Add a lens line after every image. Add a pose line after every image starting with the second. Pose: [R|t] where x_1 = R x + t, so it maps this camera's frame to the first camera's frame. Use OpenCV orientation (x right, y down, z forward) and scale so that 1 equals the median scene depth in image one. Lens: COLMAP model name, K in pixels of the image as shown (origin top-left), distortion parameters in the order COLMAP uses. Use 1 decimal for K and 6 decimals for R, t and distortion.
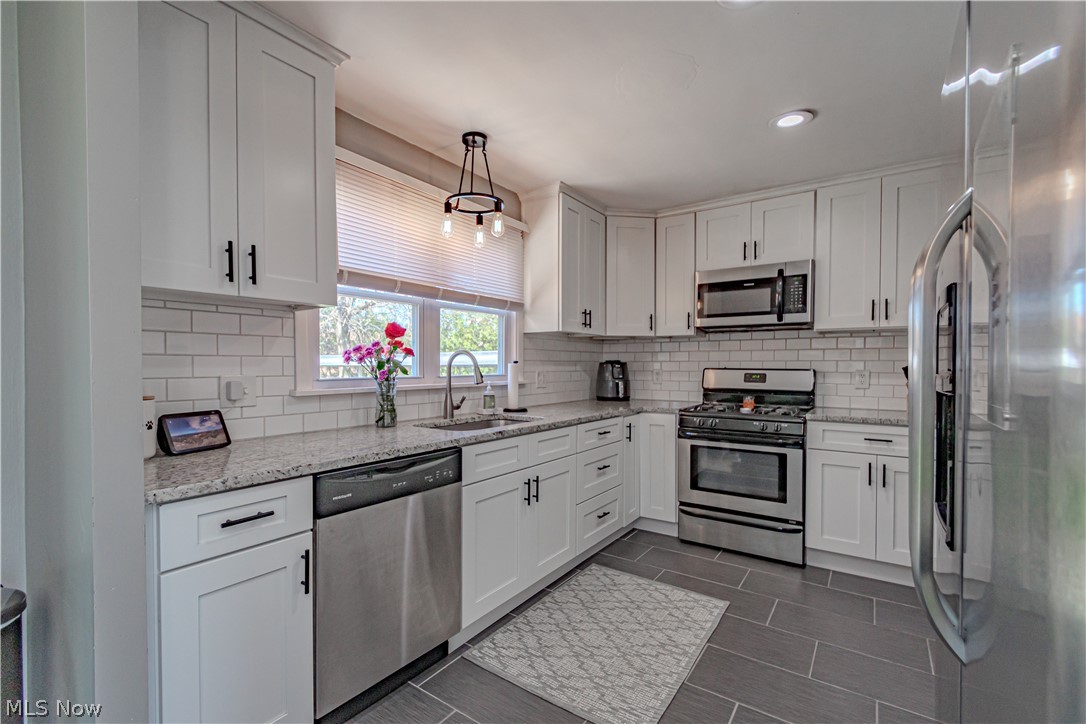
lens RADIAL K [[475.6, 0, 540.7], [0, 475.6, 372.8], [0, 0, 1]] dist [-0.000799, -0.000595]
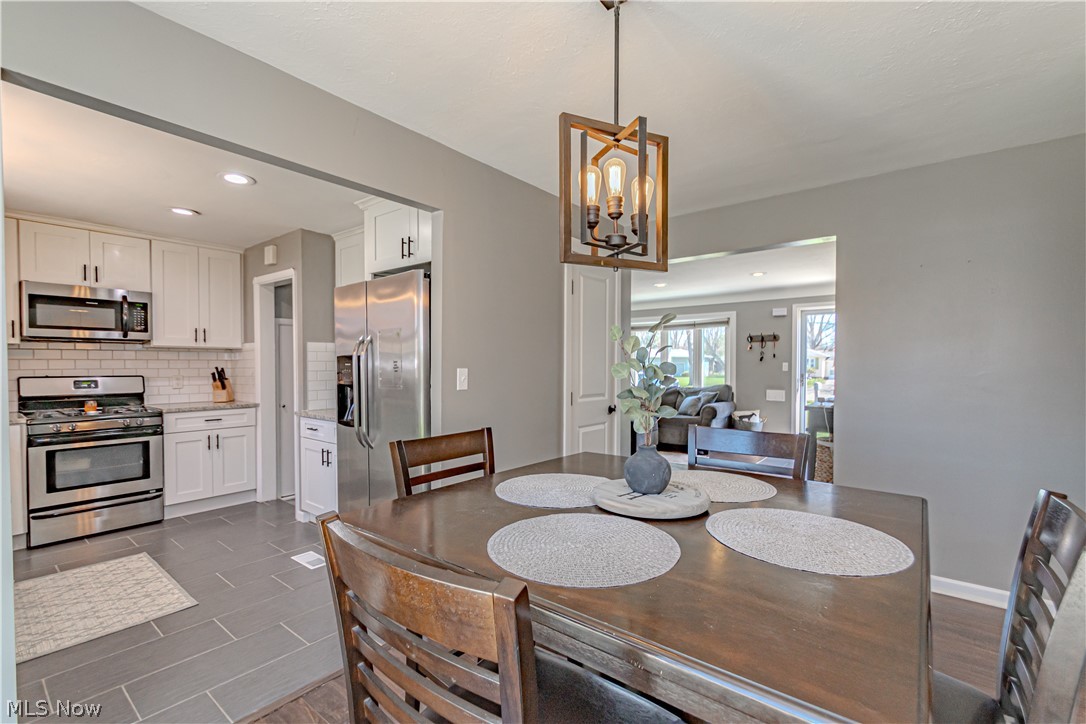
lens RADIAL K [[475.6, 0, 540.7], [0, 475.6, 372.8], [0, 0, 1]] dist [-0.000799, -0.000595]
pose [[0.065006, -0.019862, 0.997687, -0.717983], [0.016827, 0.999682, 0.018805, -0.023721], [-0.997743, 0.015565, 0.065320, -0.172745]]
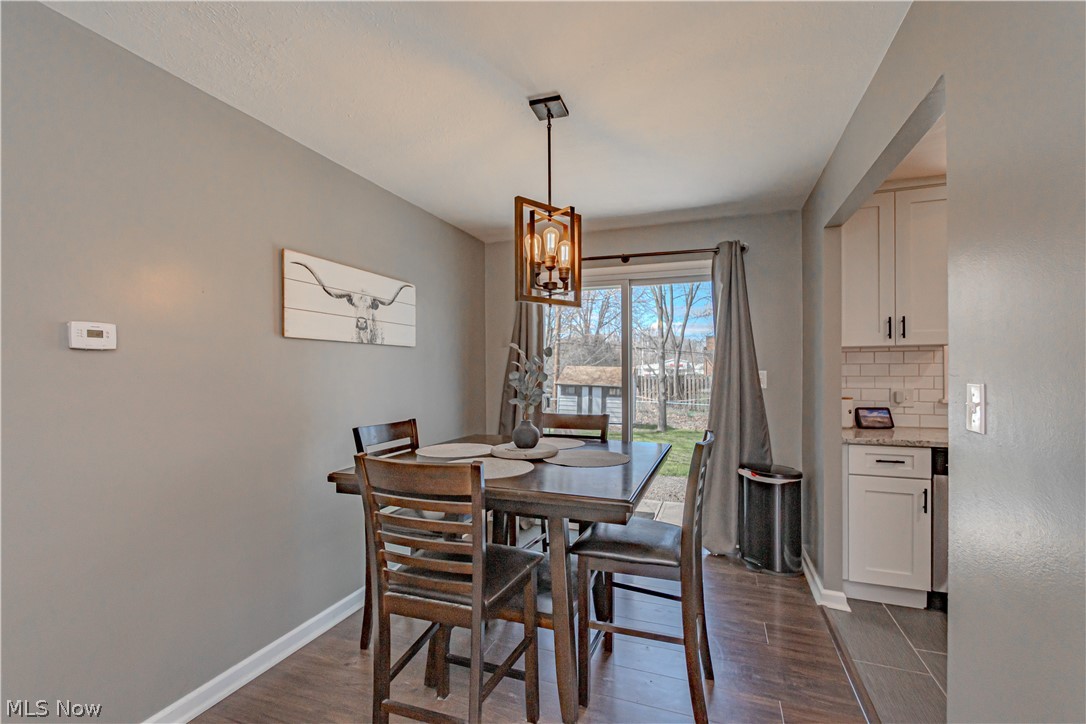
lens RADIAL K [[475.6, 0, 540.7], [0, 475.6, 372.8], [0, 0, 1]] dist [-0.000799, -0.000595]
pose [[0.246190, 0.004726, -0.969210, 0.421564], [-0.012914, 0.999915, 0.001595, -0.021671], [0.969136, 0.012124, 0.246230, -0.404387]]
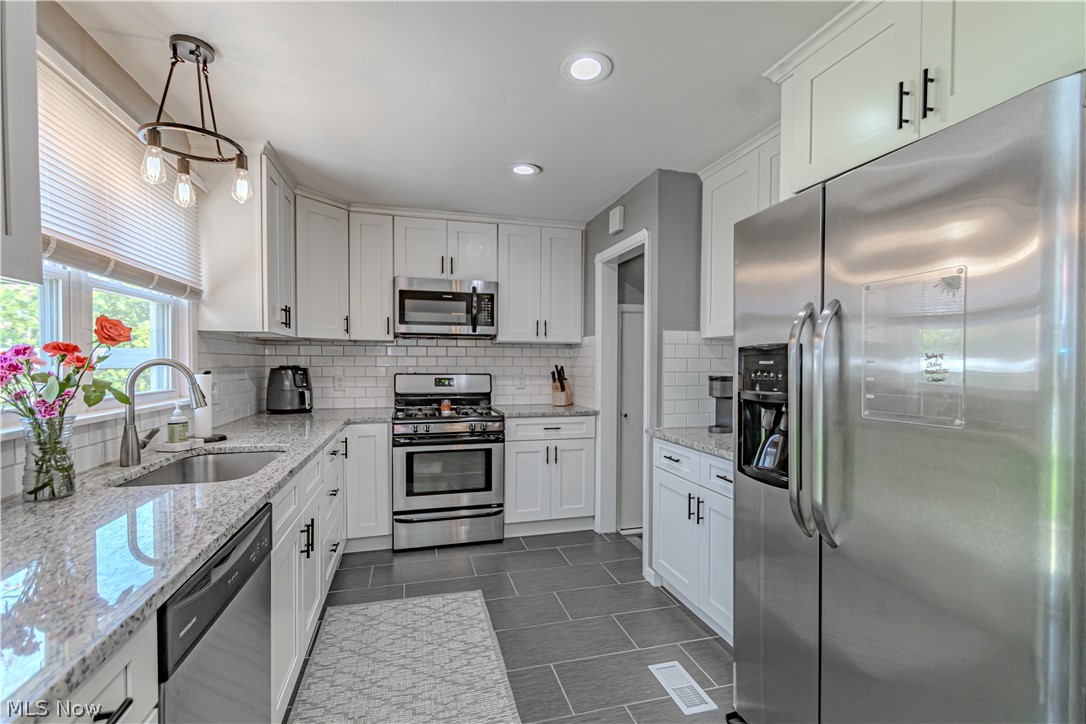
lens RADIAL K [[482.4, 0, 545.6], [0, 482.4, 371.6], [0, 0, 1]] dist [-0.000003, -0.000100]
pose [[0.634056, -0.014376, 0.773153, -0.305134], [0.009385, 0.999897, 0.010895, -0.027924], [-0.773230, 0.000348, 0.634125, 0.148096]]
